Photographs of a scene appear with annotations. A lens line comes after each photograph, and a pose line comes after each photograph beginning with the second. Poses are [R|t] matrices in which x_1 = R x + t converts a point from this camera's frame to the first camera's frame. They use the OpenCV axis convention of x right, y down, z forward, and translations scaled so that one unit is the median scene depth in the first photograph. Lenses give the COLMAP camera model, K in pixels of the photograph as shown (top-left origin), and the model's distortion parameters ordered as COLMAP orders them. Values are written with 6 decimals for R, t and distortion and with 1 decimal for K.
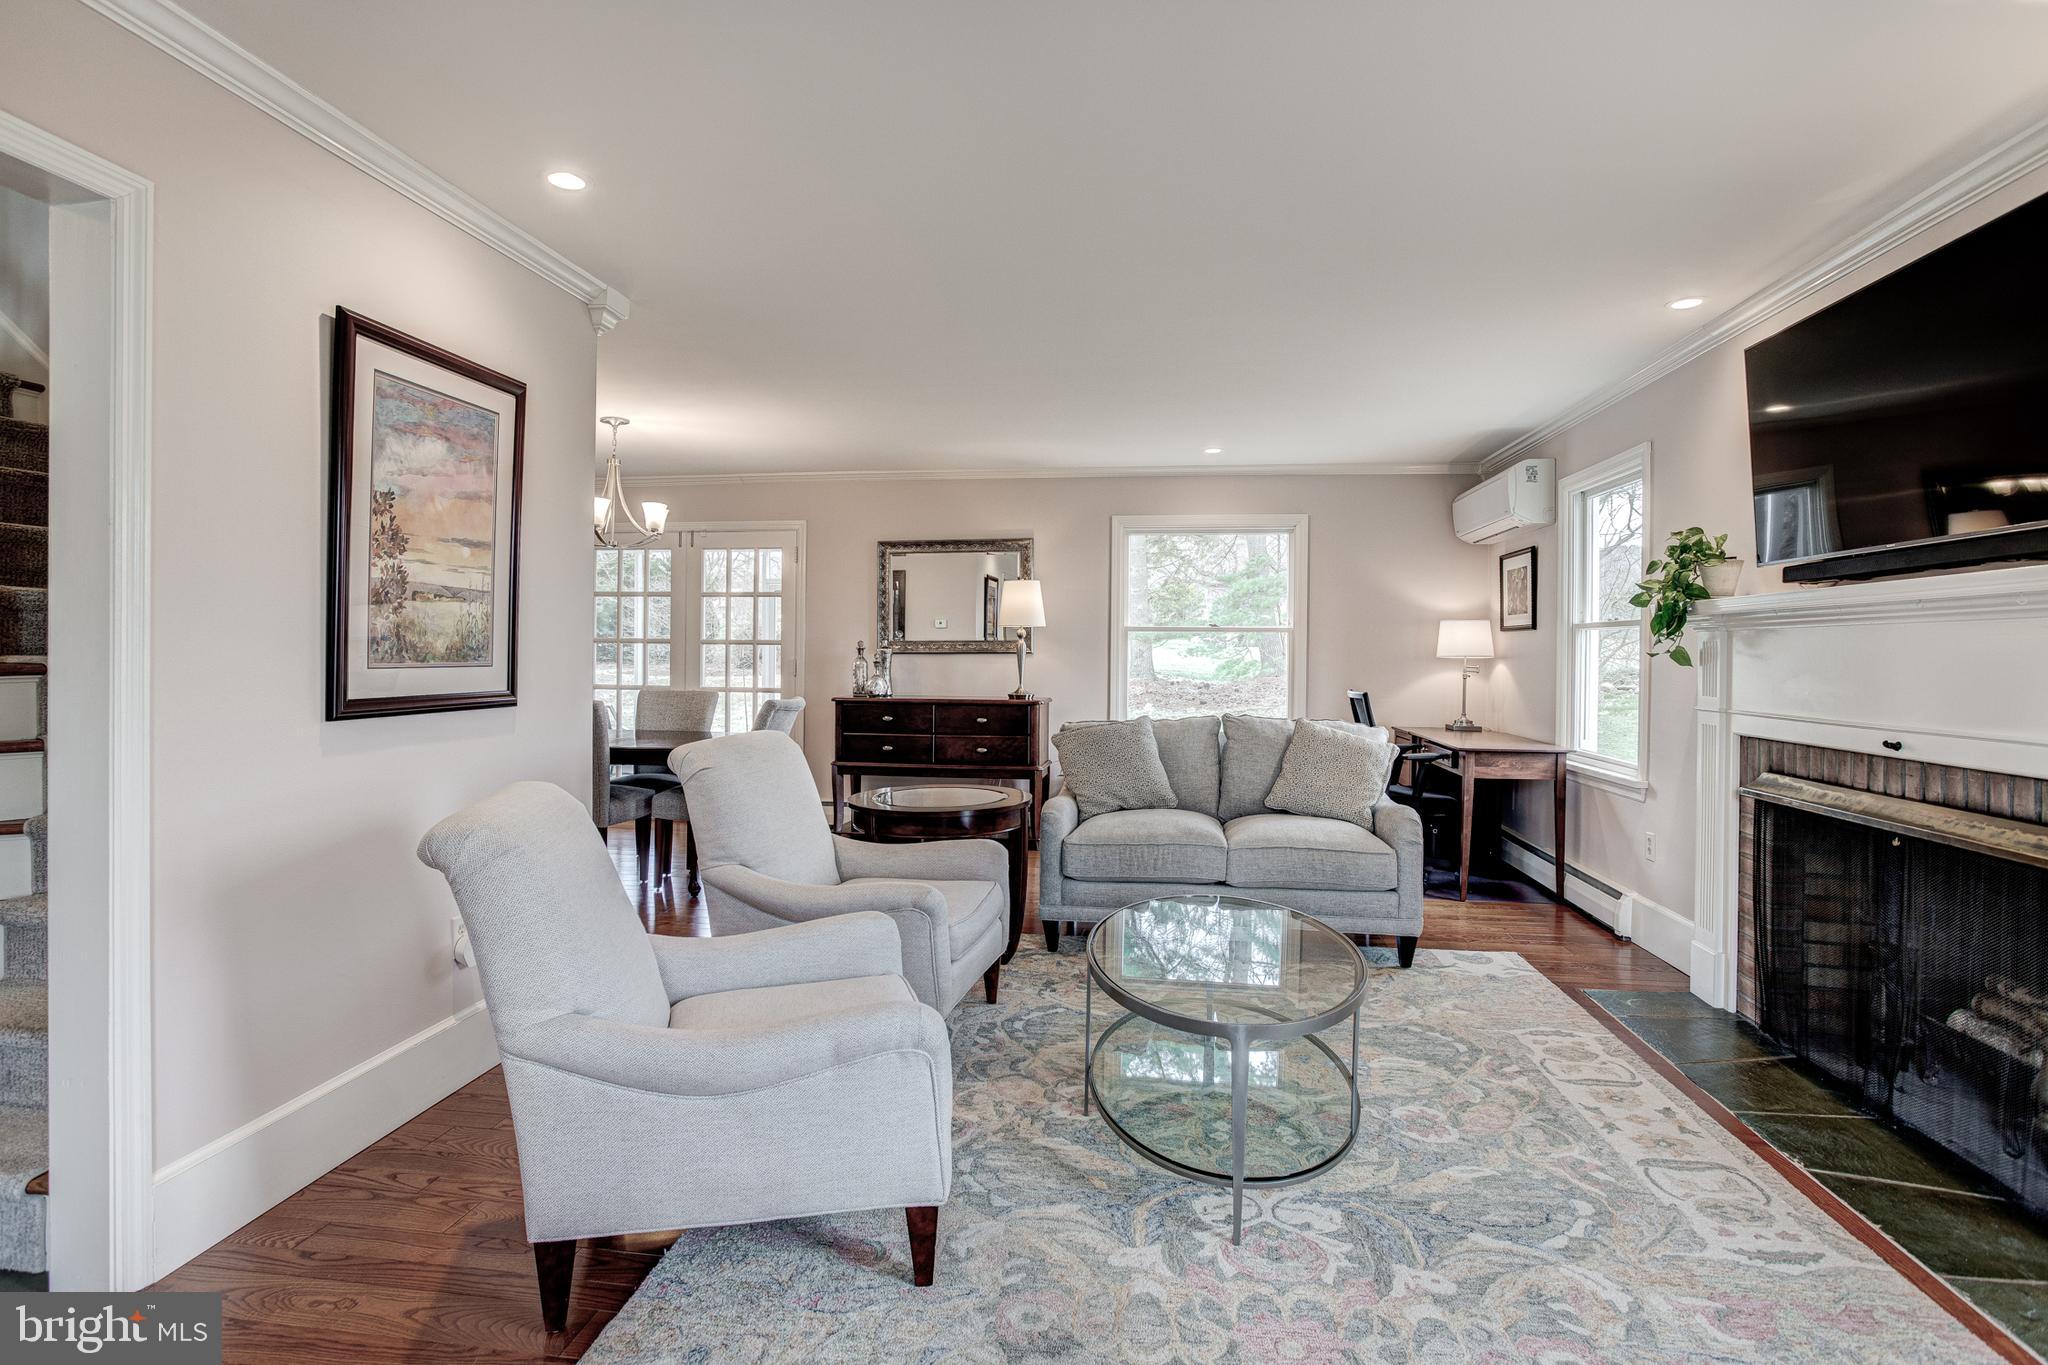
lens RADIAL K [[1020.1, 0, 1022.5], [0, 1020.1, 662.0], [0, 0, 1]] dist [-0.043577, 0.016331]
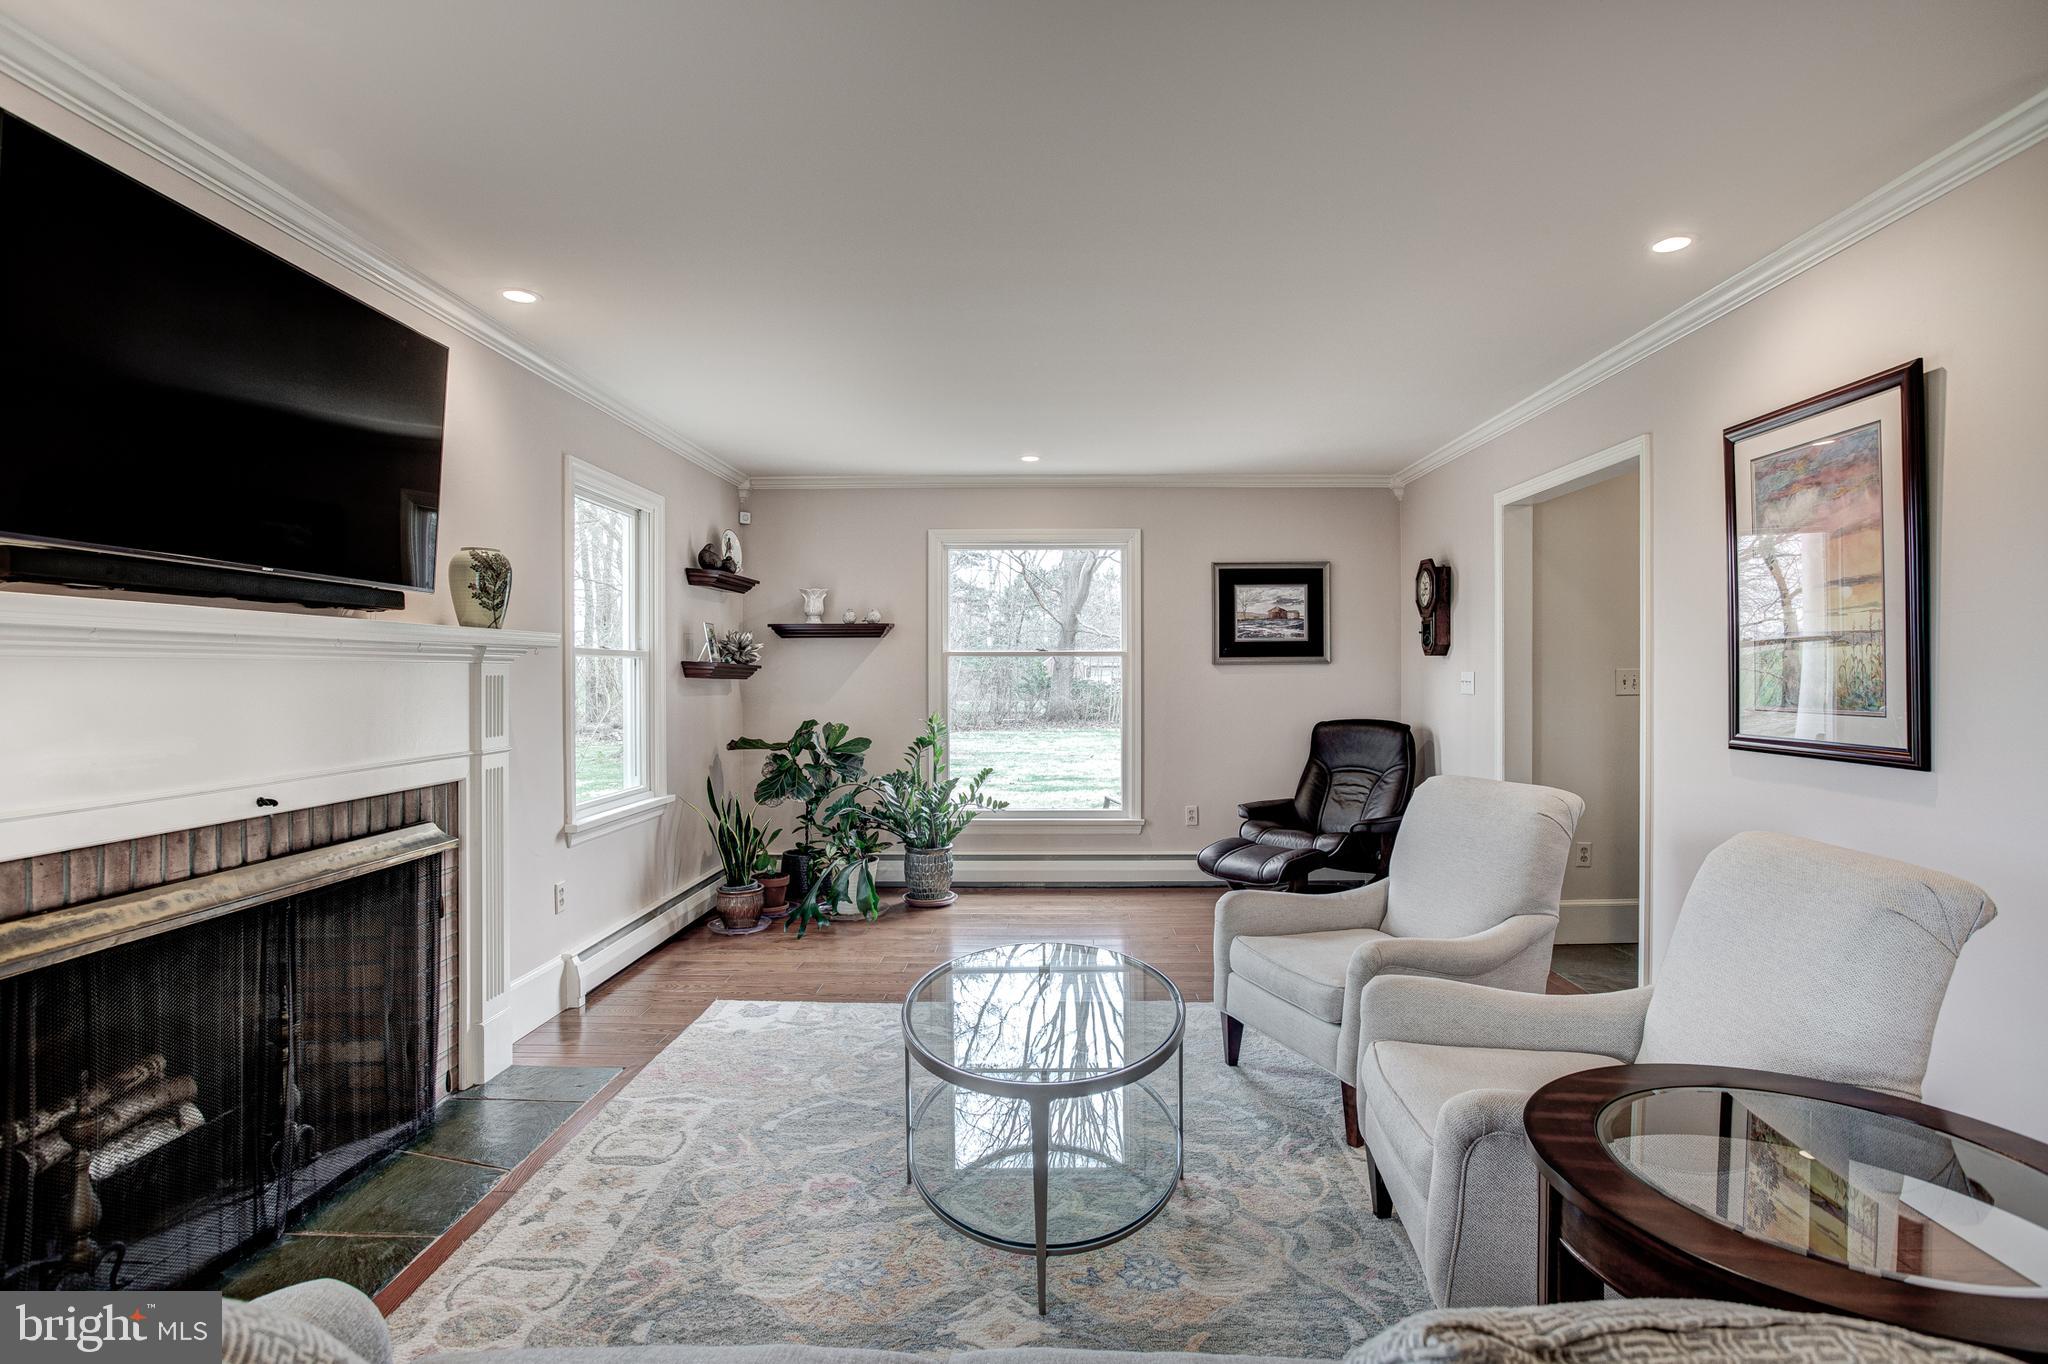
lens RADIAL K [[1020.1, 0, 1019.9], [0, 1020.1, 669.8], [0, 0, 1]] dist [-0.043577, 0.016331]
pose [[-0.994811, -0.005559, -0.101588, 0.295909], [-0.006206, 0.999962, 0.006052, -0.037810], [0.101551, 0.006651, -0.994808, 1.817941]]
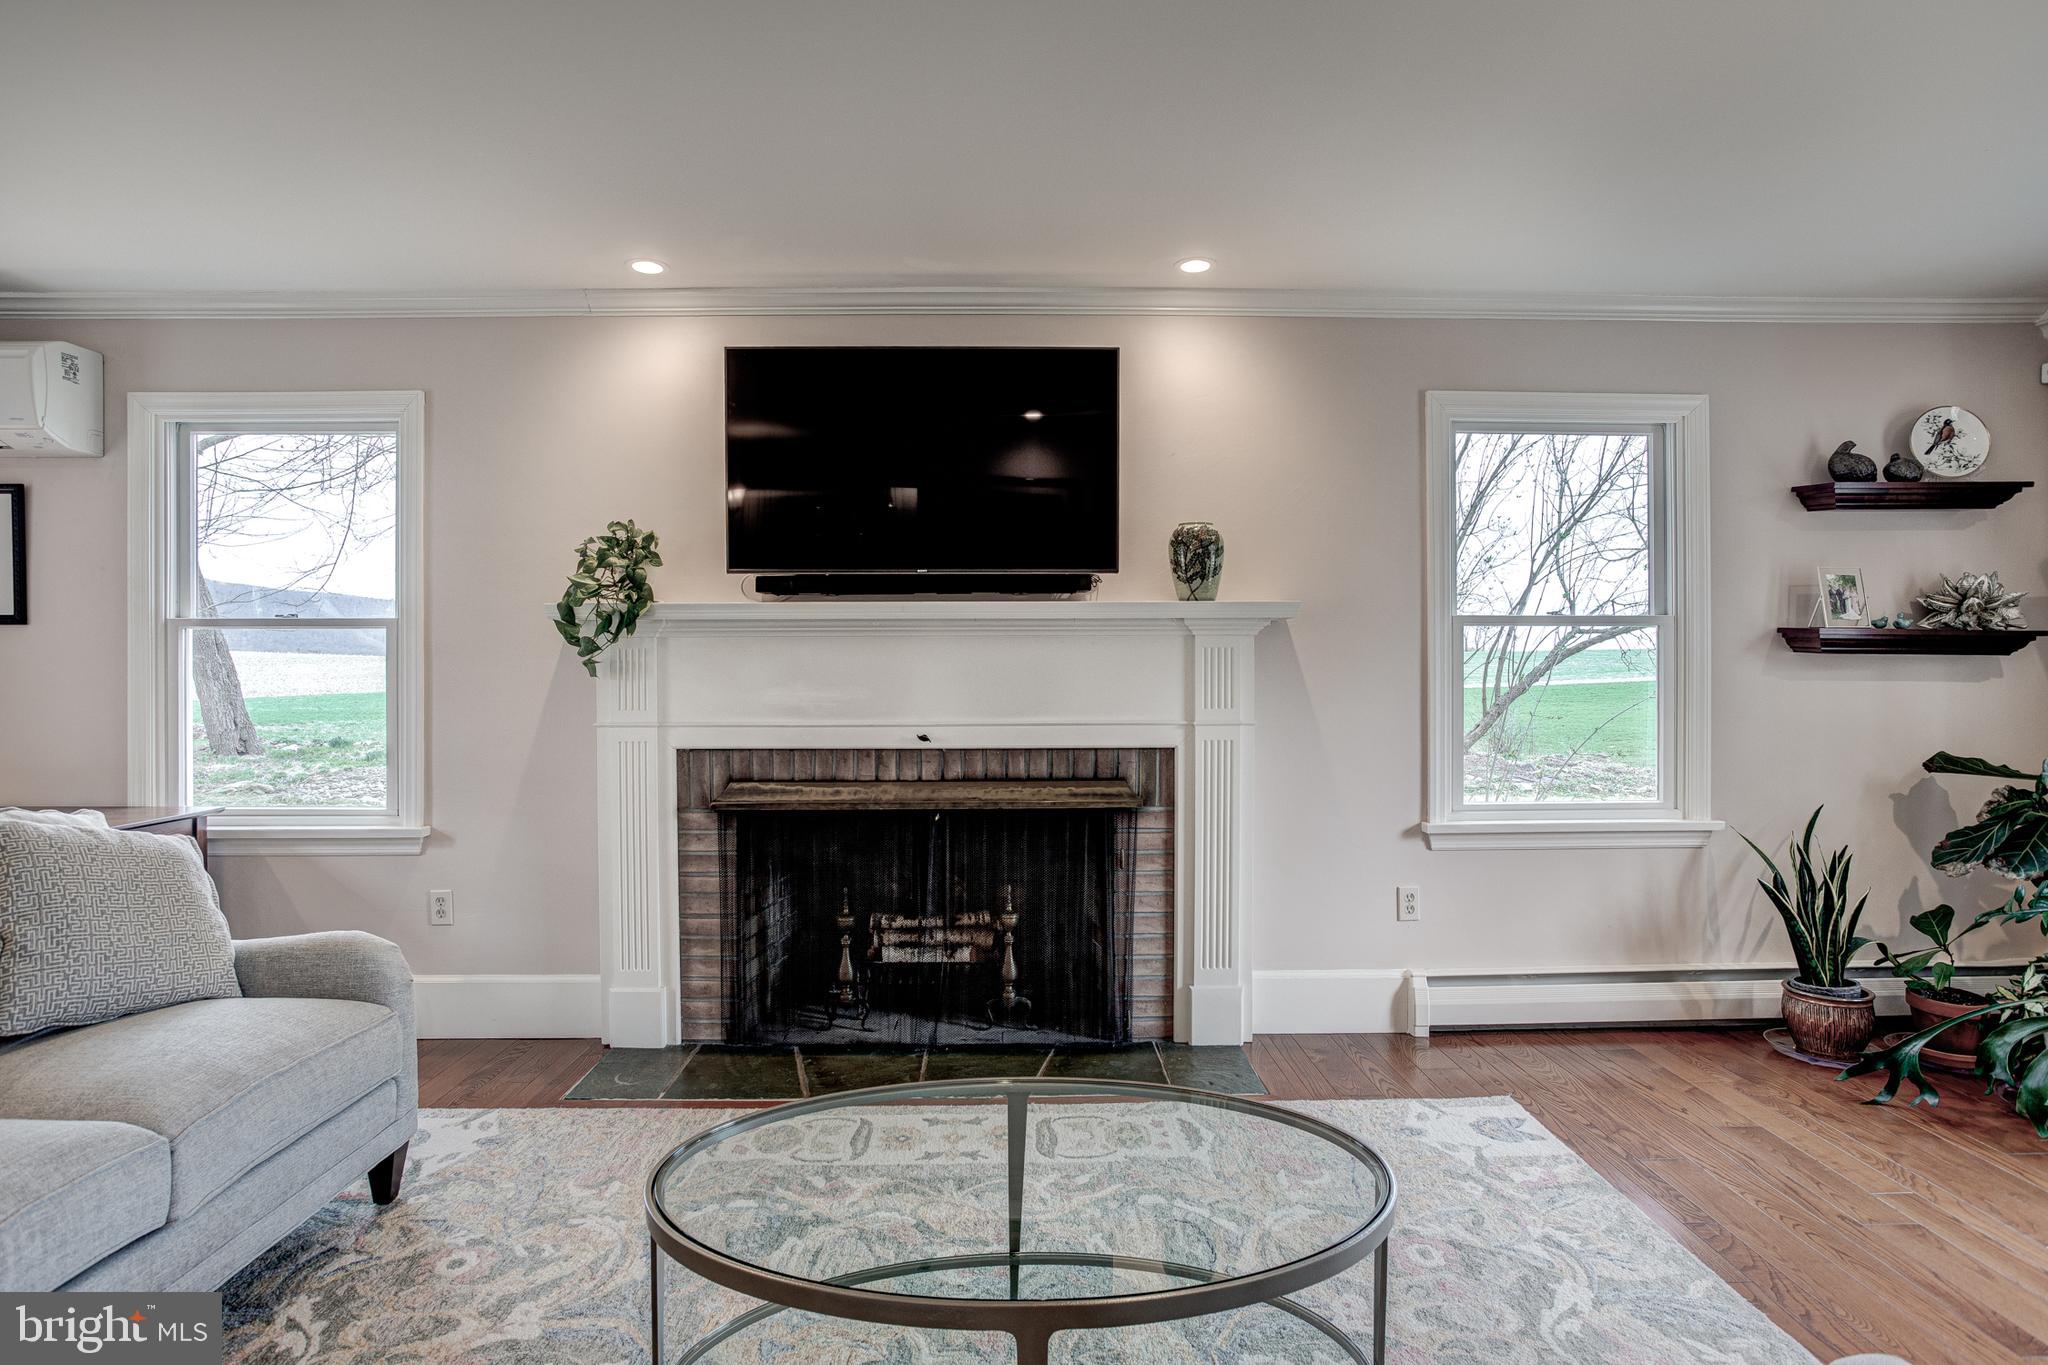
lens RADIAL K [[1020.1, 0, 1044.0], [0, 1020.1, 678.2], [0, 0, 1]] dist [-0.043577, 0.016331]
pose [[-0.163853, -0.012258, 0.986409, -0.343427], [0.010054, 0.999850, 0.014096, -0.004568], [-0.986434, 0.012227, -0.163705, 0.997784]]
